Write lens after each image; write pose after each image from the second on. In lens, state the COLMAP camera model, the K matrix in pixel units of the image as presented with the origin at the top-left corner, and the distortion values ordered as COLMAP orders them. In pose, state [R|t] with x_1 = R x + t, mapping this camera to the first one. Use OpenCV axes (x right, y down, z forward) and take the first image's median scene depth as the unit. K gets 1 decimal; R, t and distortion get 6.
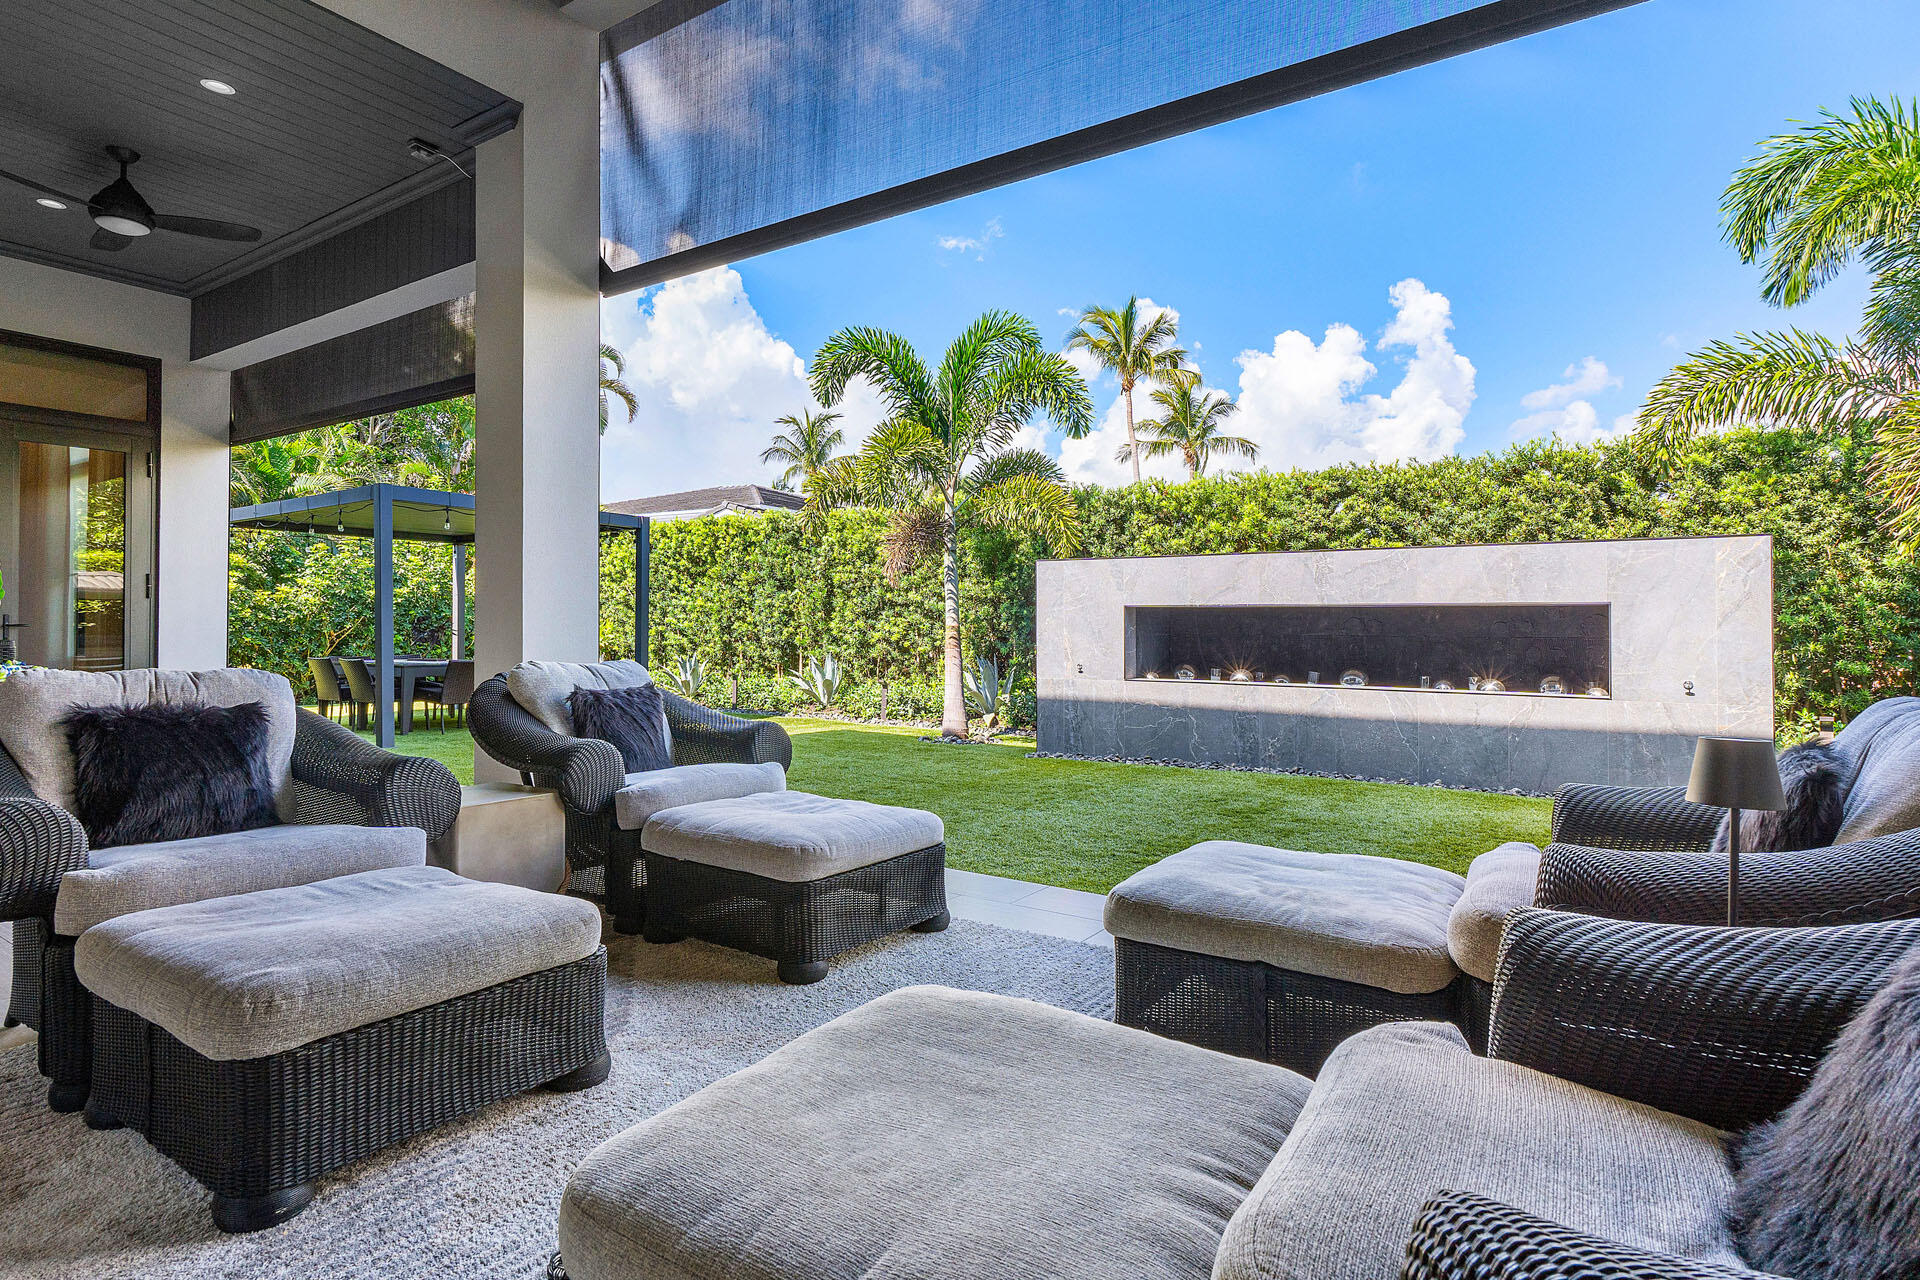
lens RADIAL K [[950.4, 0, 971.4], [0, 950.4, 638.0], [0, 0, 1]] dist [0.005112, 0.000011]
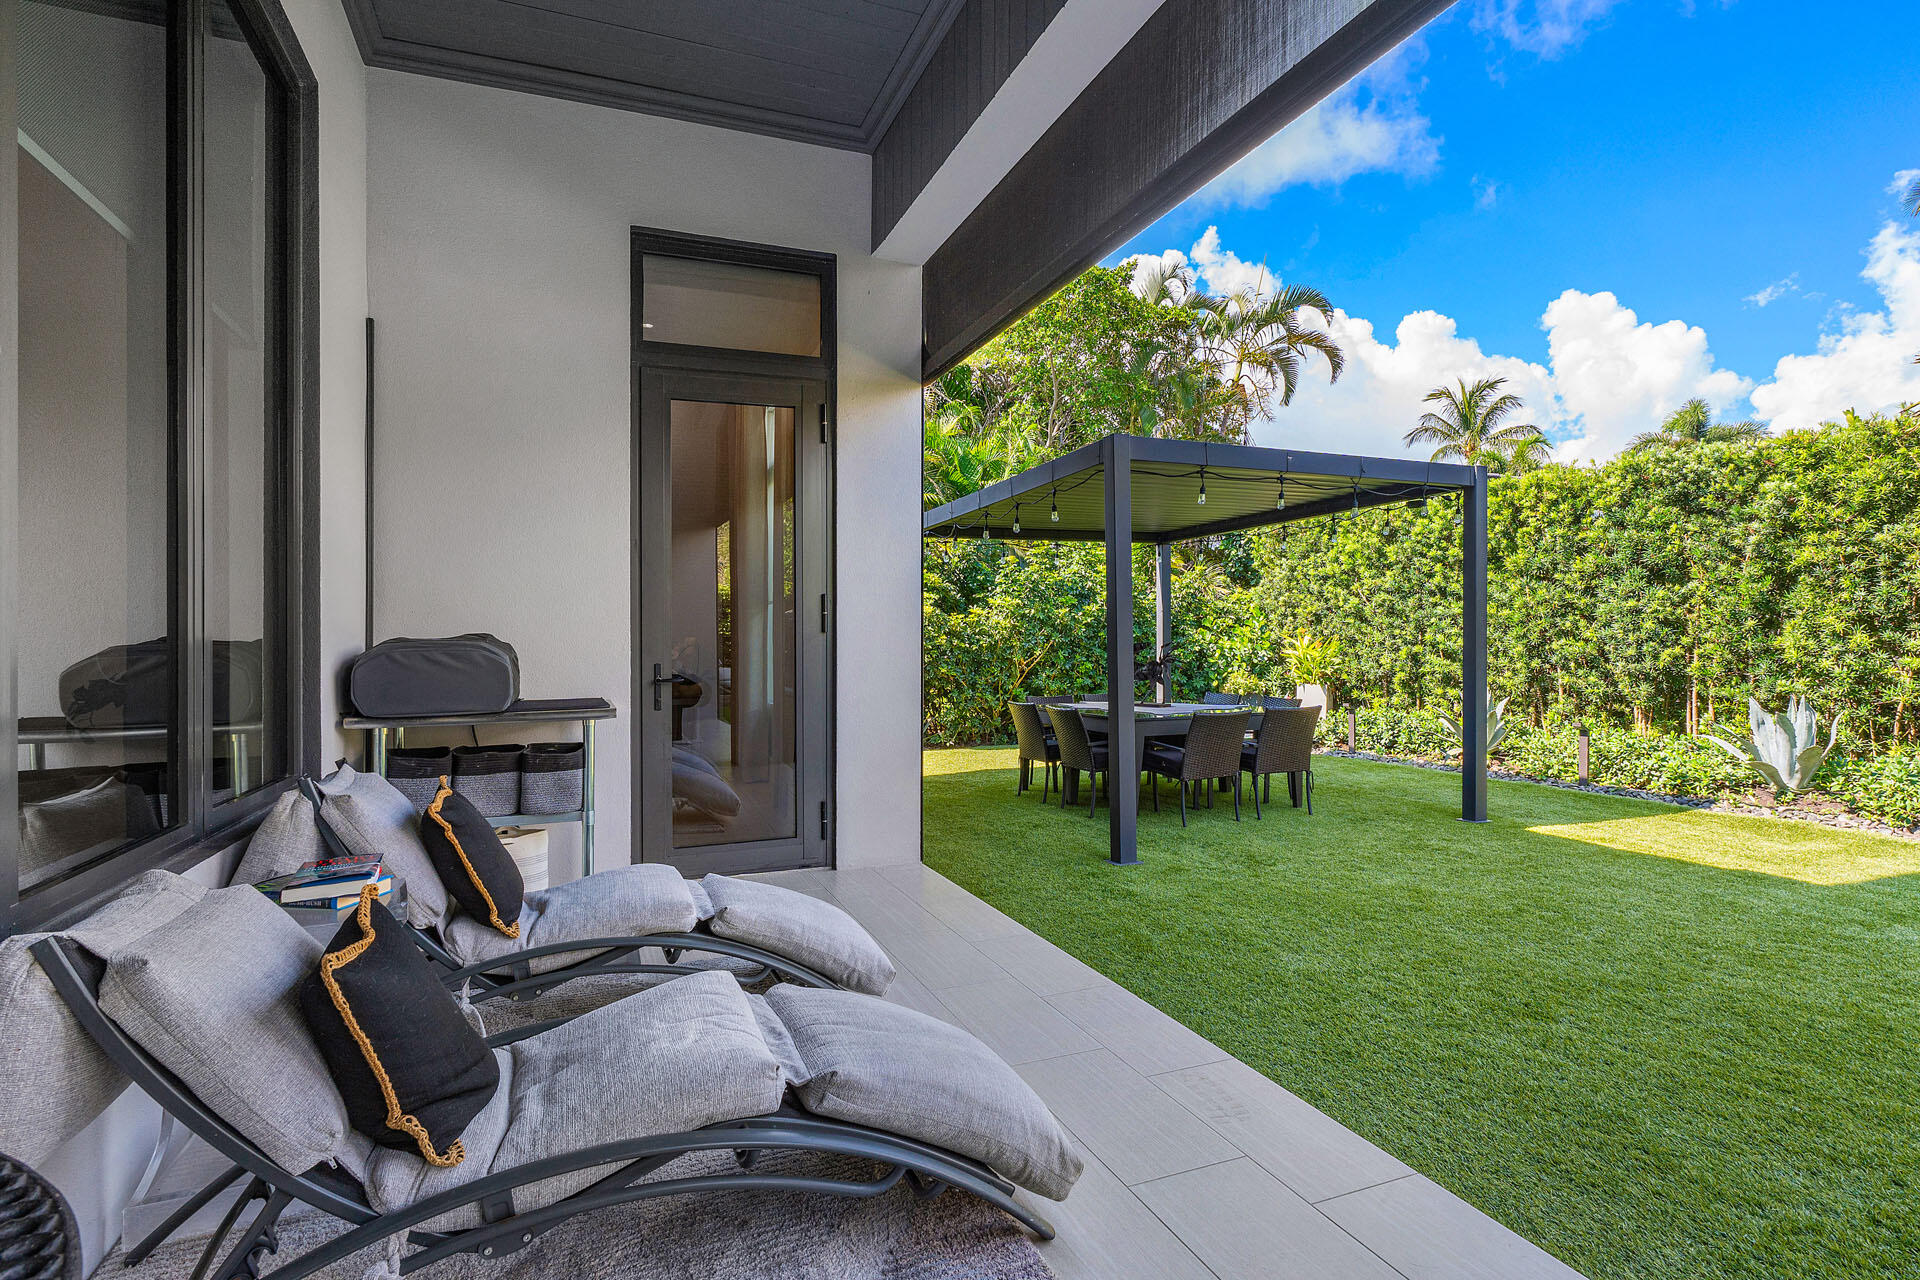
lens RADIAL K [[950.4, 0, 959.6], [0, 950.4, 641.8], [0, 0, 1]] dist [0.005112, 0.000011]
pose [[0.808747, -0.015095, -0.587963, -0.207656], [0.011612, 0.999886, -0.009699, -0.014123], [0.588042, 0.001016, 0.808830, 0.269199]]
